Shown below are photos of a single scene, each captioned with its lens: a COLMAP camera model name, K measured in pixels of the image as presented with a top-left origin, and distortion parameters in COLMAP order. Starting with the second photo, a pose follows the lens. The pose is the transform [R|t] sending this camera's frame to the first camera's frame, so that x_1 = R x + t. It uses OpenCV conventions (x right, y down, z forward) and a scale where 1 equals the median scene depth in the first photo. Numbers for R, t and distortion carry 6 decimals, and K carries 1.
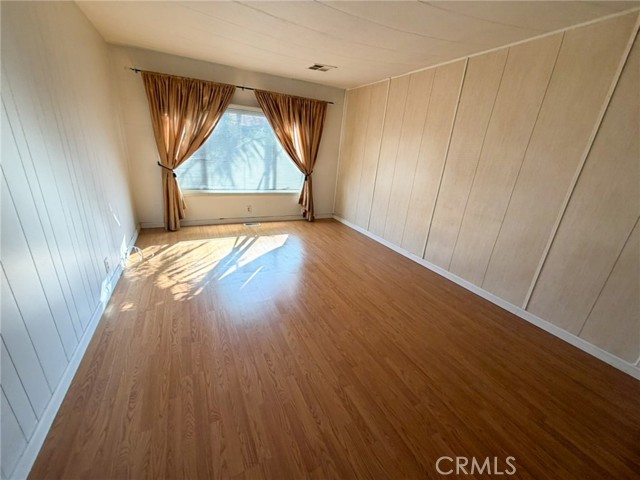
lens RADIAL K [[258.9, 0, 320.0], [0, 258.9, 240.0], [0, 0, 1]] dist [0.021658, 0.000089]
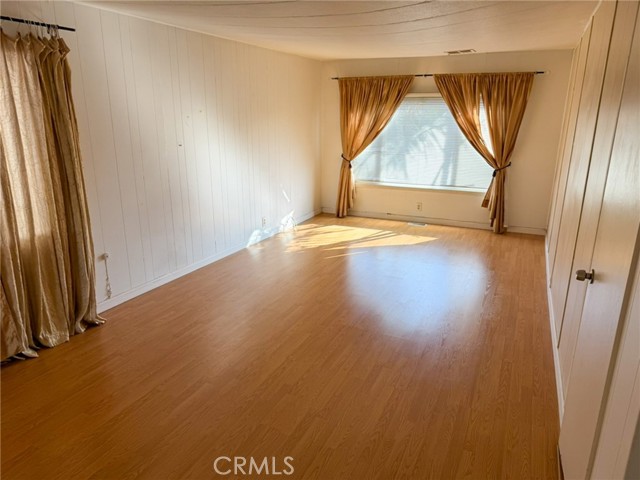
lens RADIAL K [[452.6, 0, 320.0], [0, 452.6, 240.0], [0, 0, 1]] dist [0.091145, -0.101009]
pose [[0.646511, 0.140546, -0.749847, 0.712480], [-0.222235, 0.974953, -0.008870, 0.080200], [0.729818, 0.172377, 0.661552, -0.230043]]
